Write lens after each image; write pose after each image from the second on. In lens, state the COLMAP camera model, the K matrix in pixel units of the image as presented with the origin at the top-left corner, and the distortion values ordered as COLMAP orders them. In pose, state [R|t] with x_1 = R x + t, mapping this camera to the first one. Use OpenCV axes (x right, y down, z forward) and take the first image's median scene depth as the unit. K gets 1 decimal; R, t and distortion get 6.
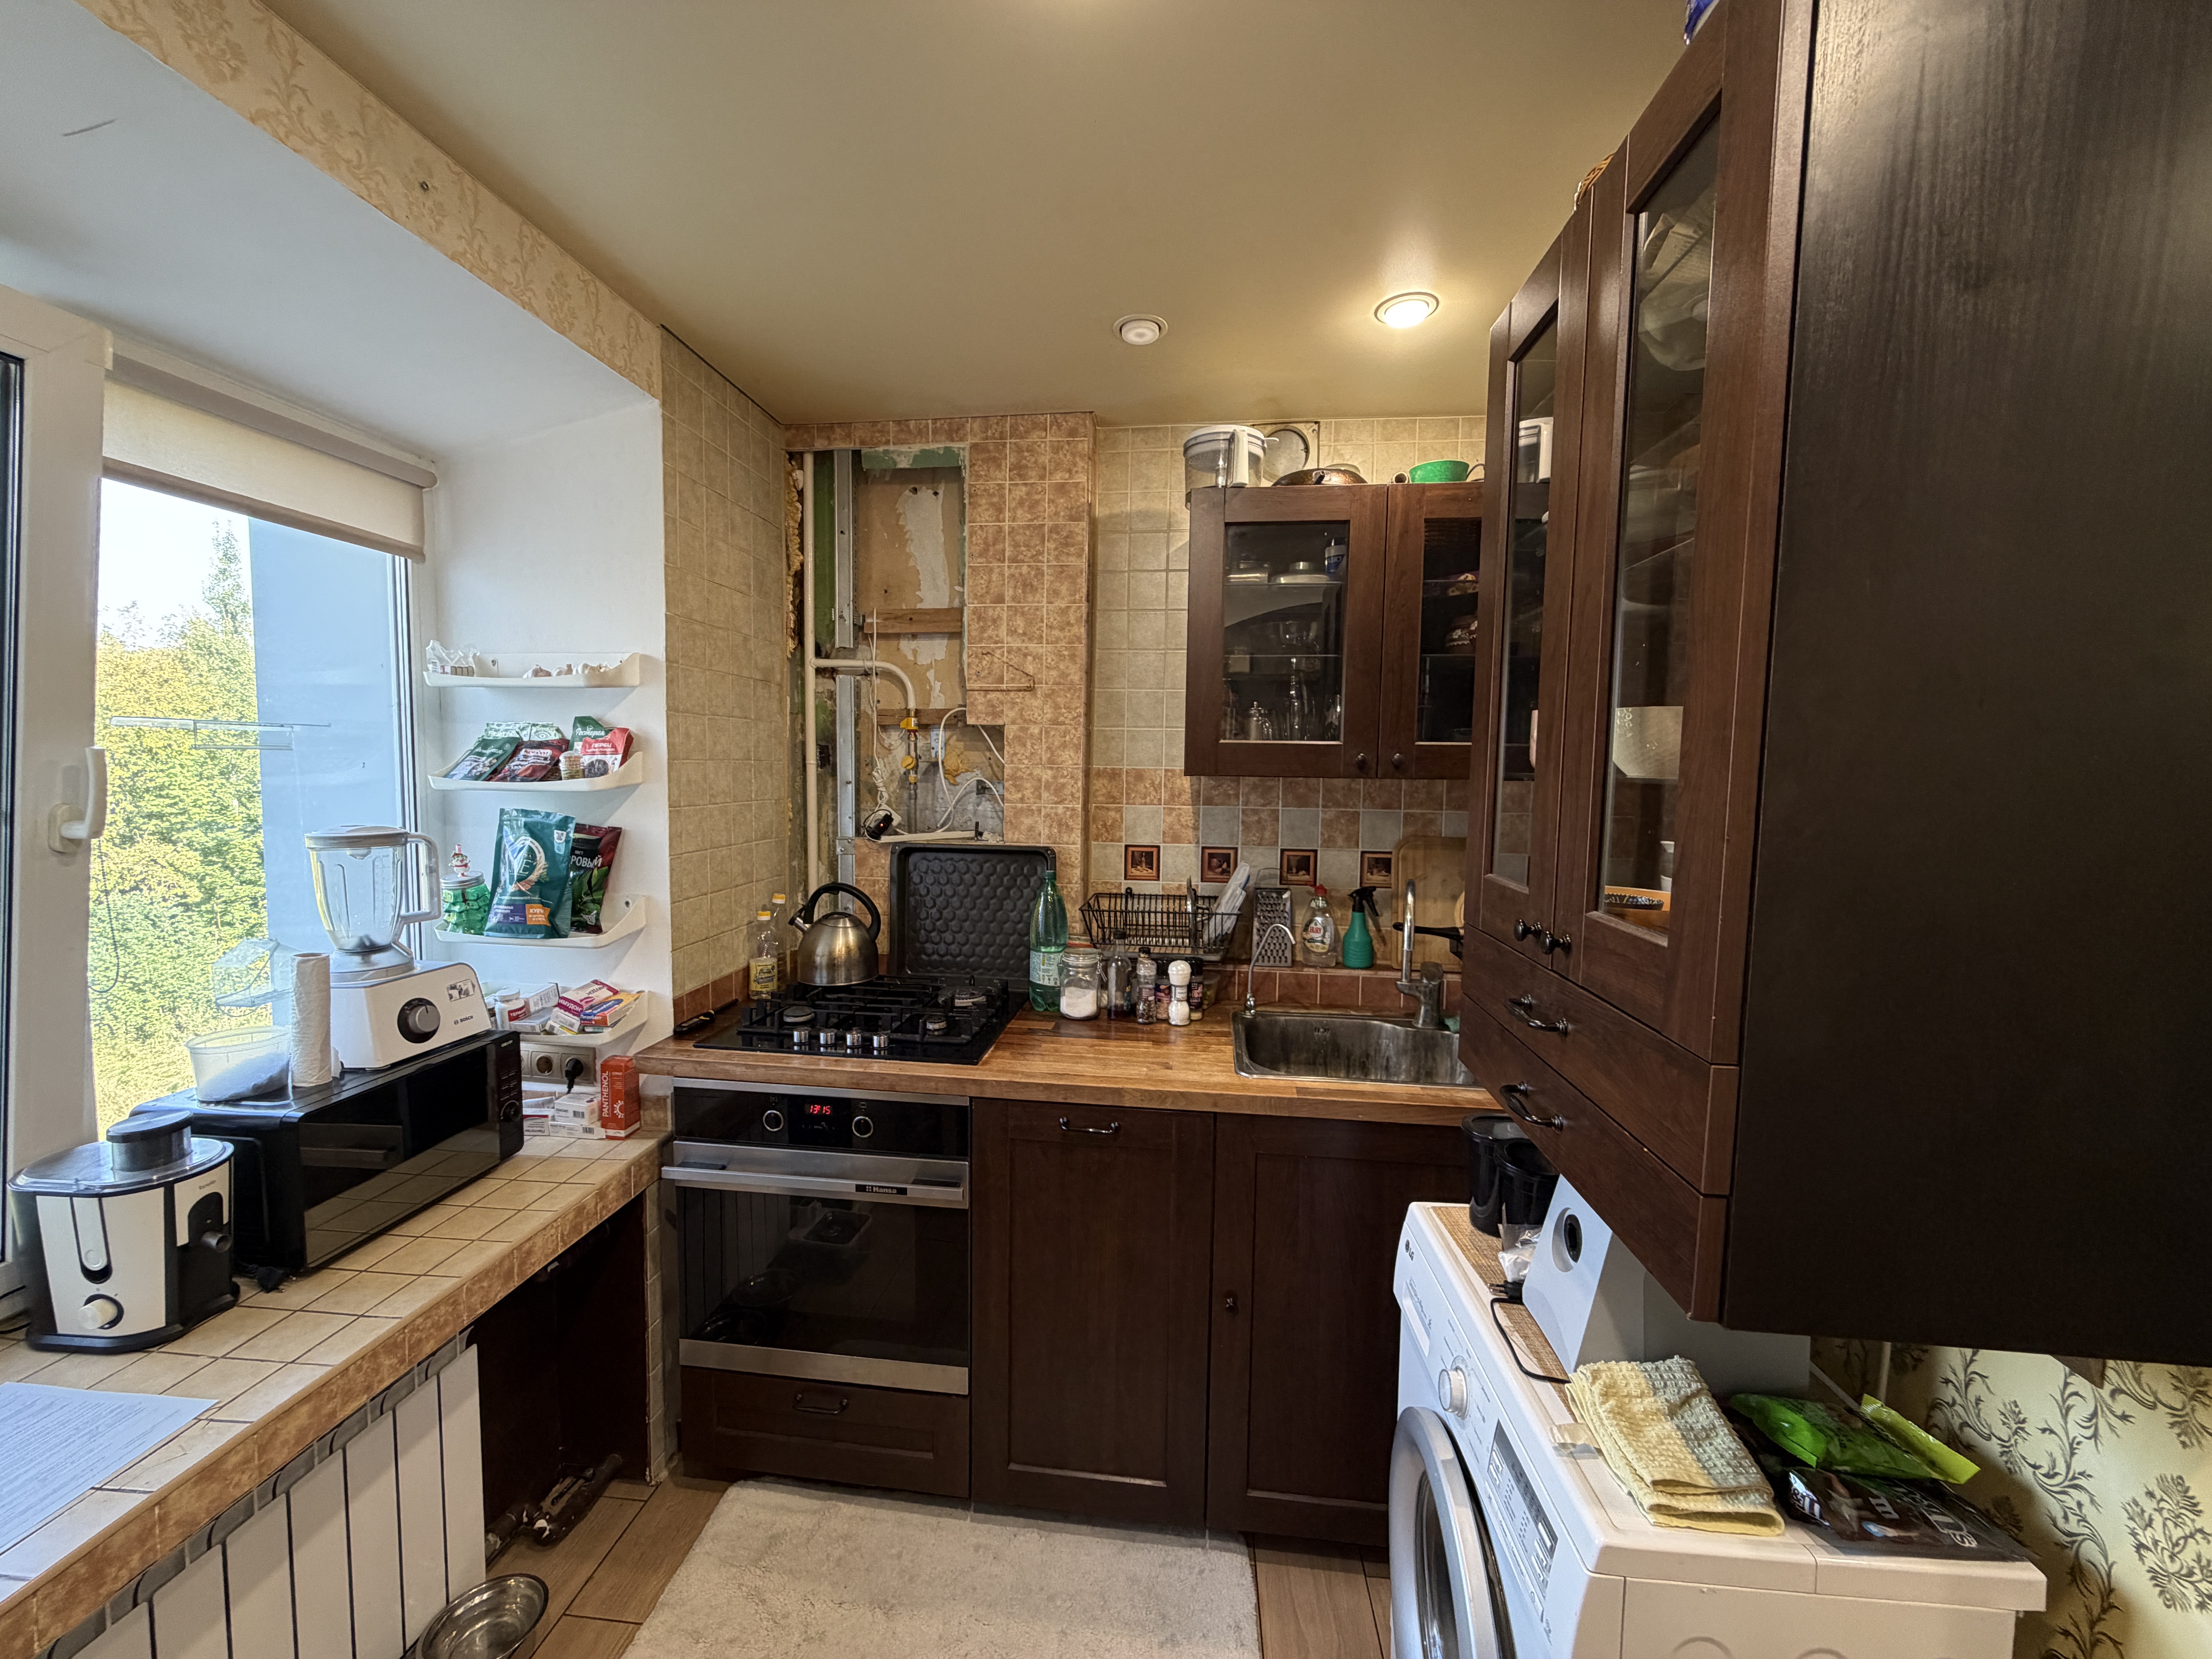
lens RADIAL K [[872.8, 0, 1095.8], [0, 872.8, 829.5], [0, 0, 1]] dist [-0.002902, 0.000301]
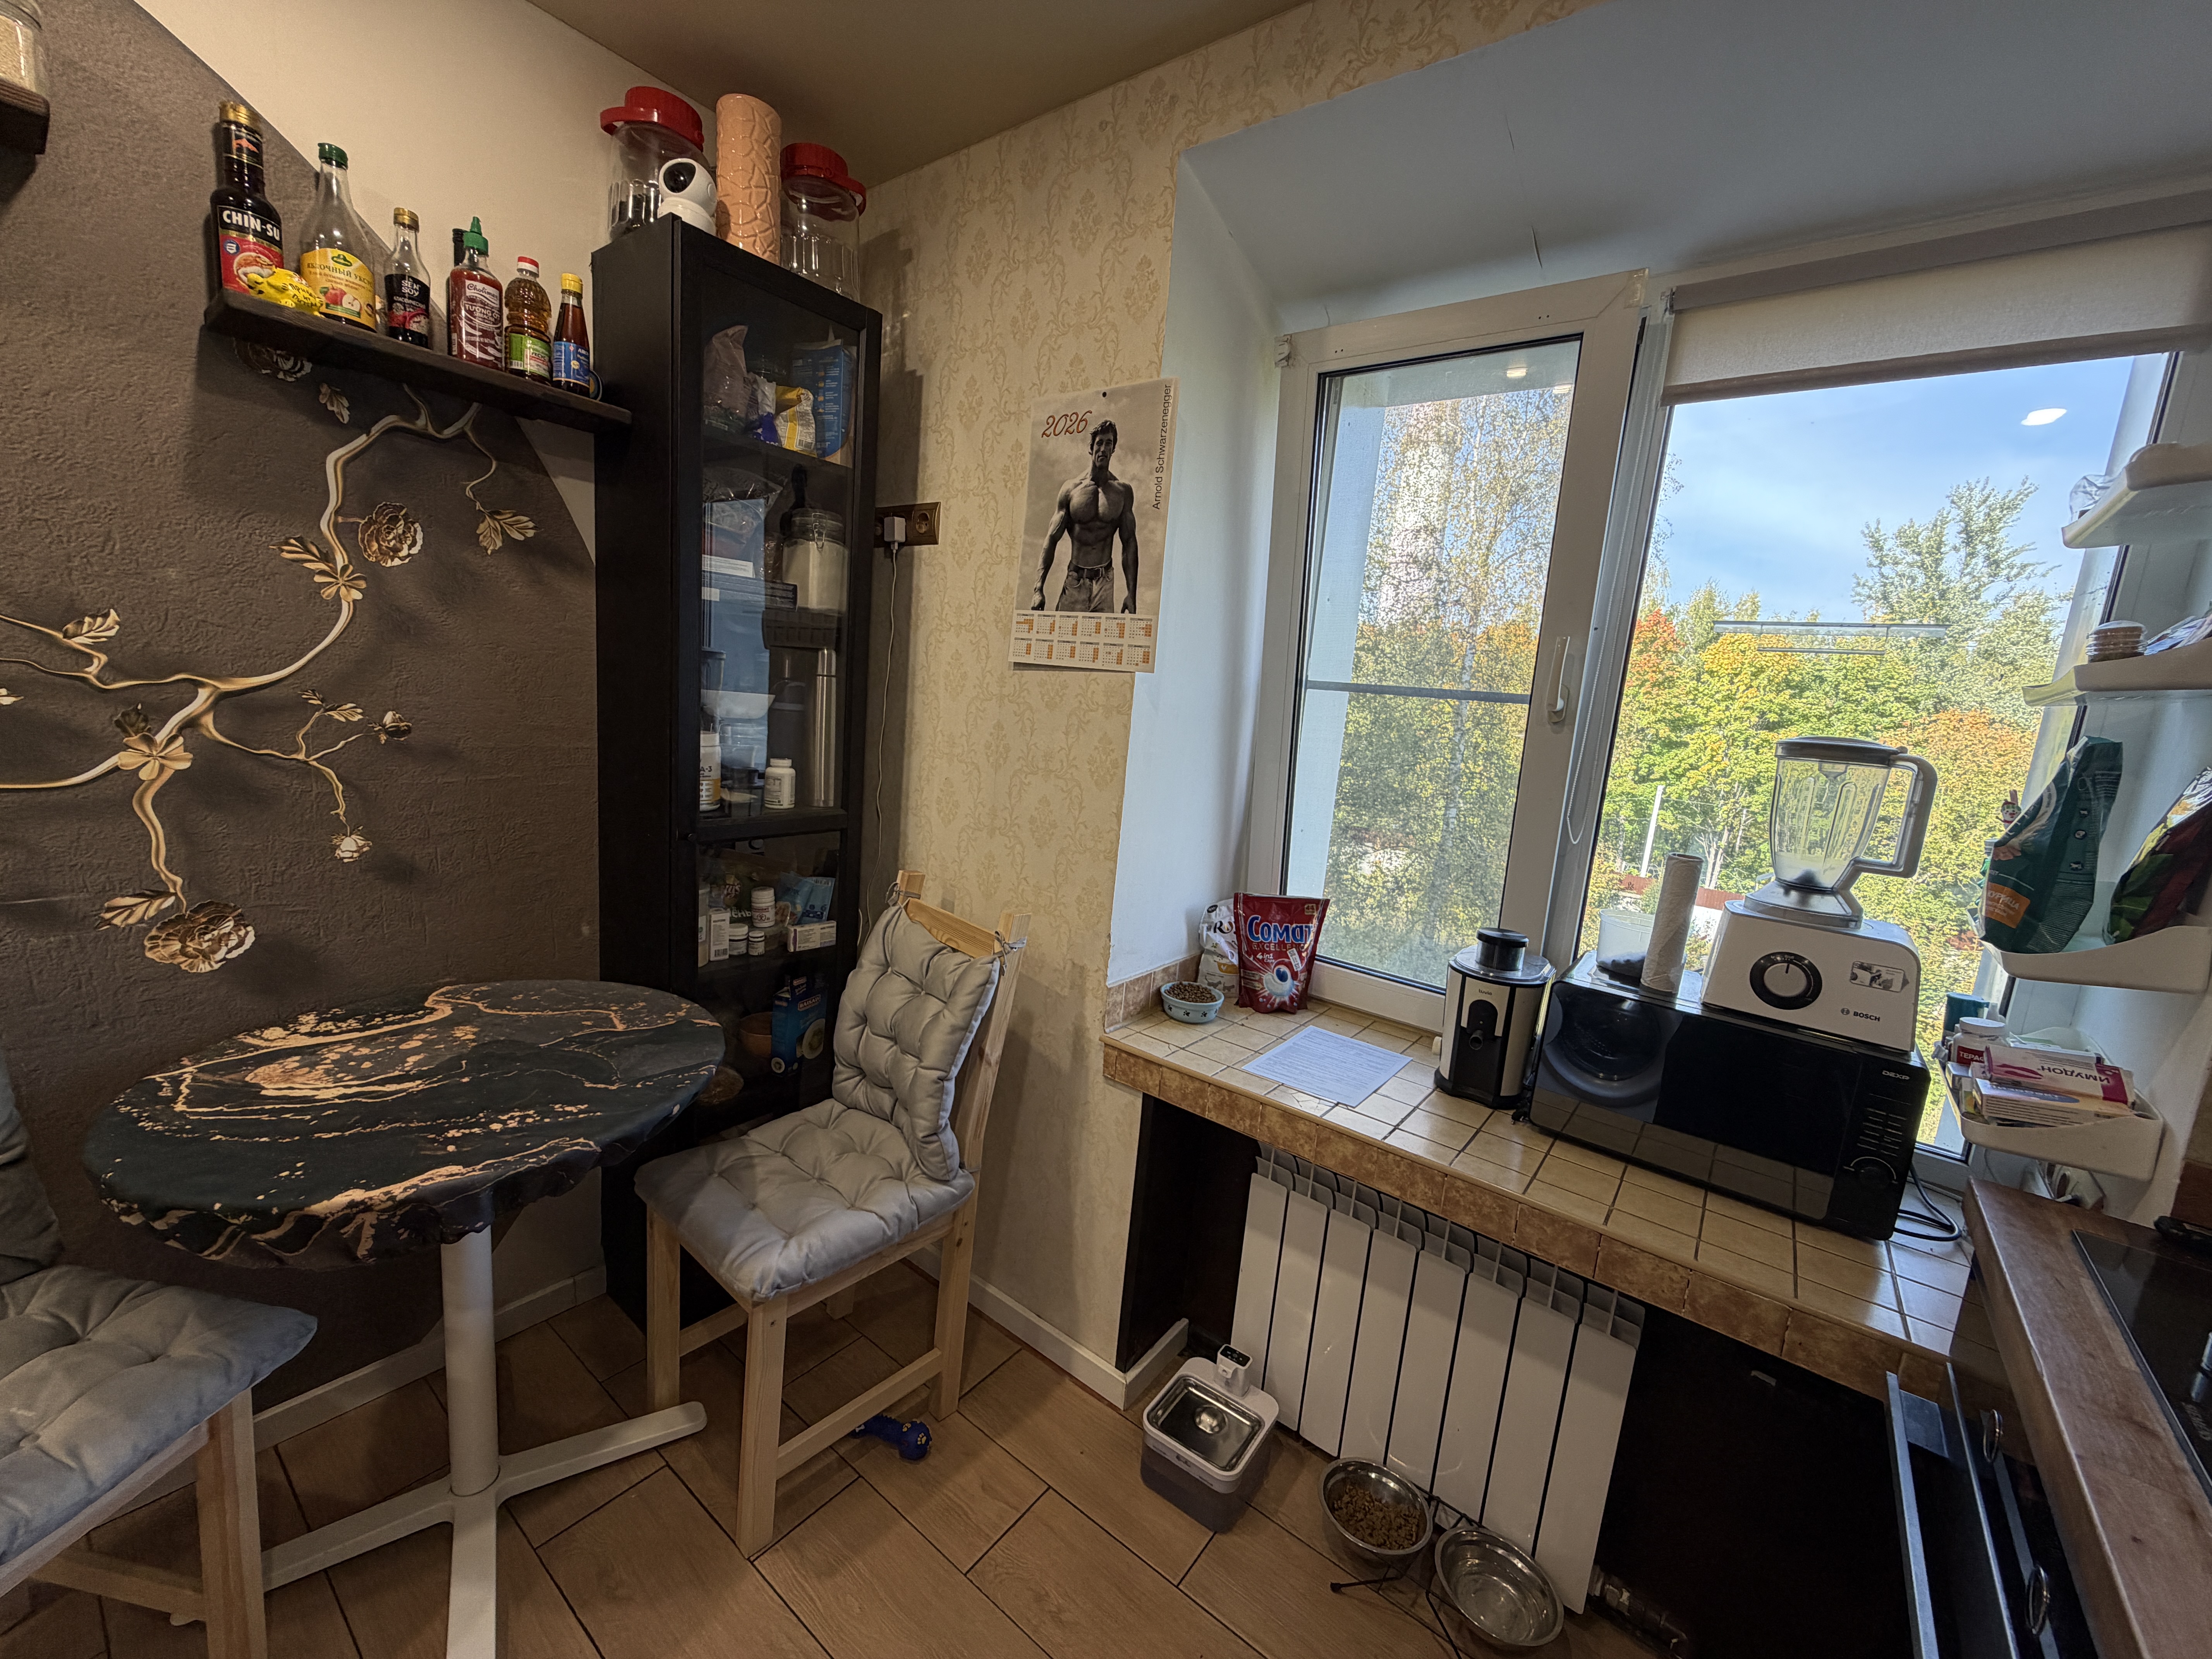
lens RADIAL K [[872.8, 0, 1113.5], [0, 872.8, 828.5], [0, 0, 1]] dist [-0.002902, 0.000301]
pose [[-0.517296, 0.074244, -0.852580, 0.182445], [-0.153759, 0.971956, 0.177931, 0.033719], [0.841881, 0.223135, -0.491373, 0.755298]]
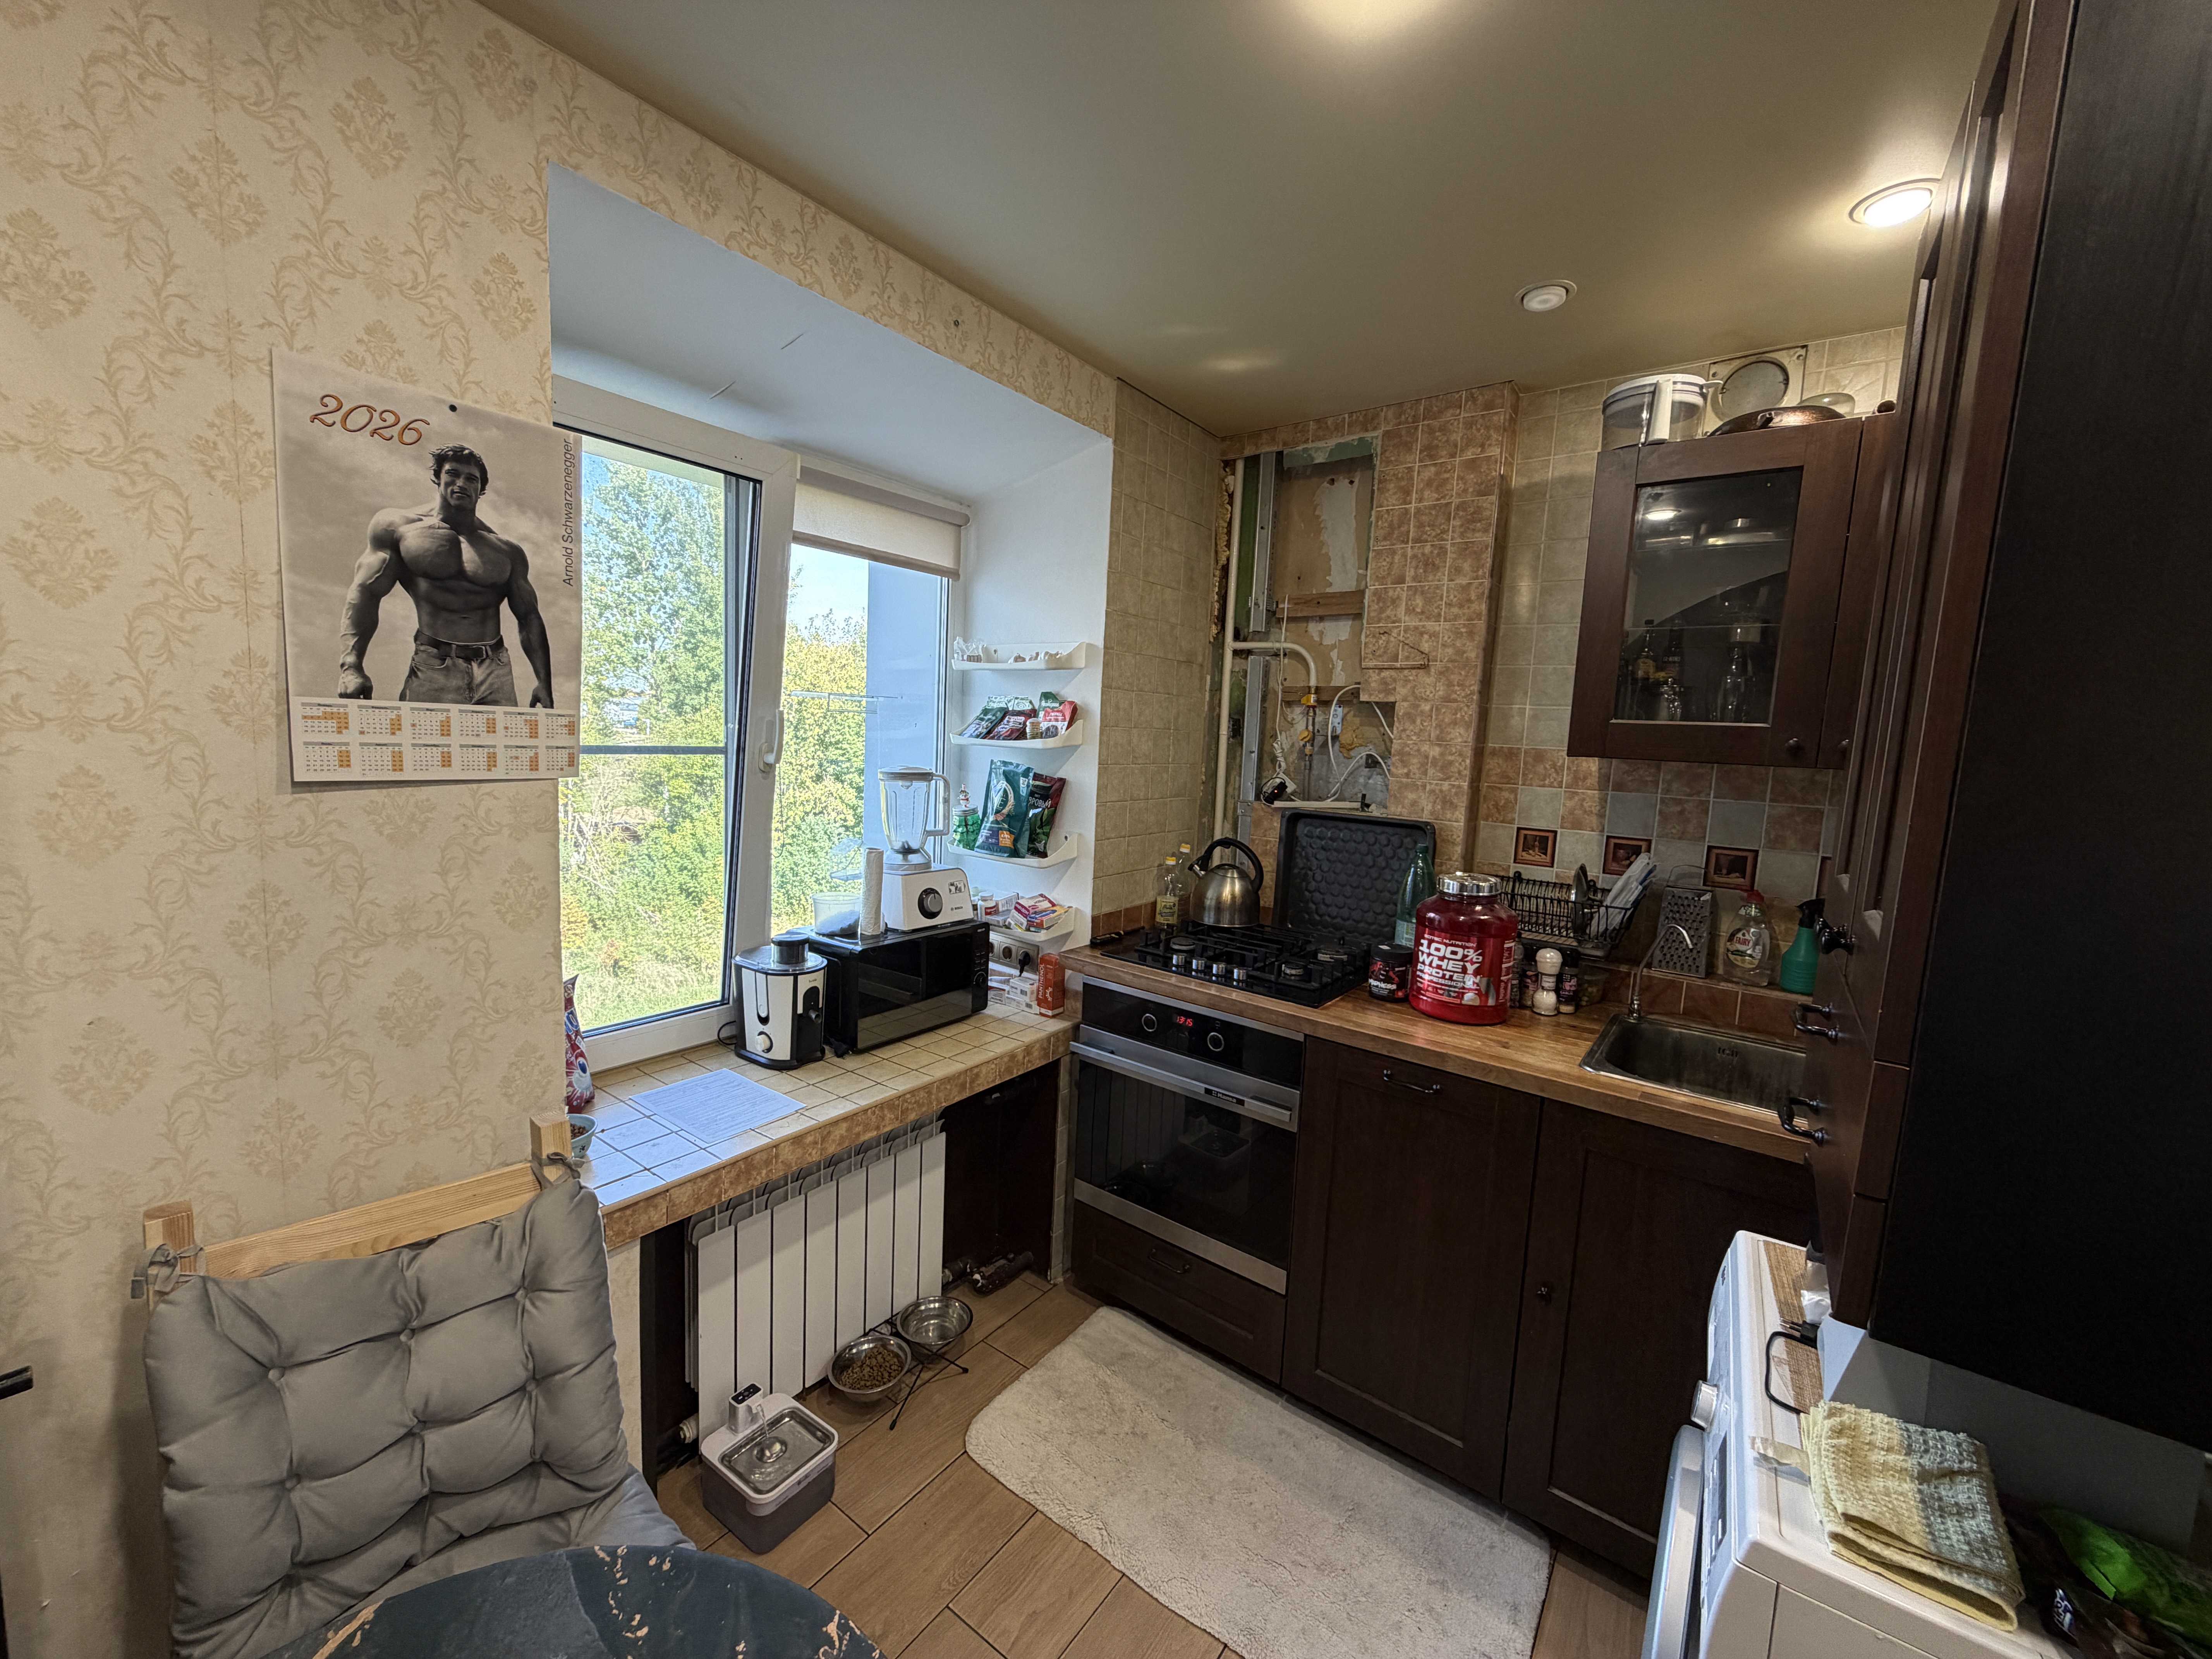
lens RADIAL K [[872.8, 0, 1101.2], [0, 872.8, 828.1], [0, 0, 1]] dist [-0.002902, 0.000301]
pose [[0.861807, 0.081241, -0.500688, 0.158508], [-0.069230, 0.996692, 0.042559, 0.012823], [0.502489, -0.002015, 0.864581, -0.092274]]
